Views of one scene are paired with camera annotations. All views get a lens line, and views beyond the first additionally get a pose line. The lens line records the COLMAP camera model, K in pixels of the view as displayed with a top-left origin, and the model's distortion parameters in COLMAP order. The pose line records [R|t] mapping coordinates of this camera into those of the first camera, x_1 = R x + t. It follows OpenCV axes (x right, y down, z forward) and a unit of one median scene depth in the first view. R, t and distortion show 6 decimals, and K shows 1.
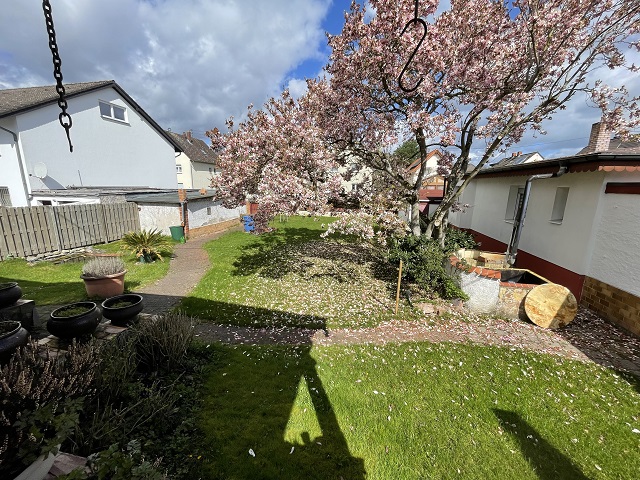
lens RADIAL K [[259.0, 0, 318.7], [0, 259.0, 242.3], [0, 0, 1]] dist [-0.009145, 0.001058]
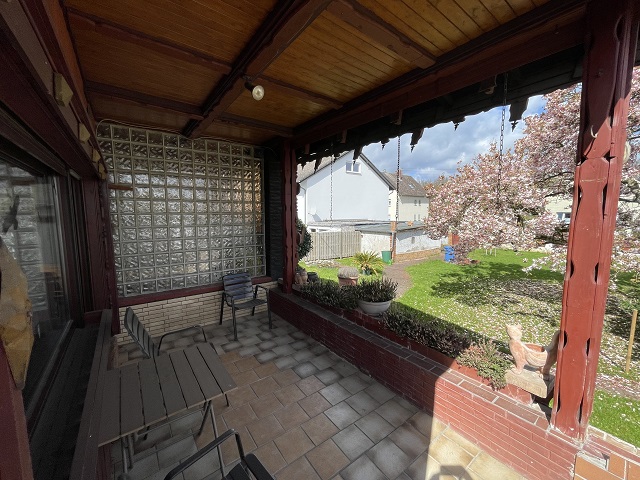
lens RADIAL K [[259.0, 0, 316.0], [0, 259.0, 241.8], [0, 0, 1]] dist [-0.009145, 0.001058]
pose [[0.736670, 0.054063, -0.674088, 0.052525], [-0.130012, 0.989527, -0.062721, 0.022333], [0.663637, 0.133844, 0.735983, -0.200308]]
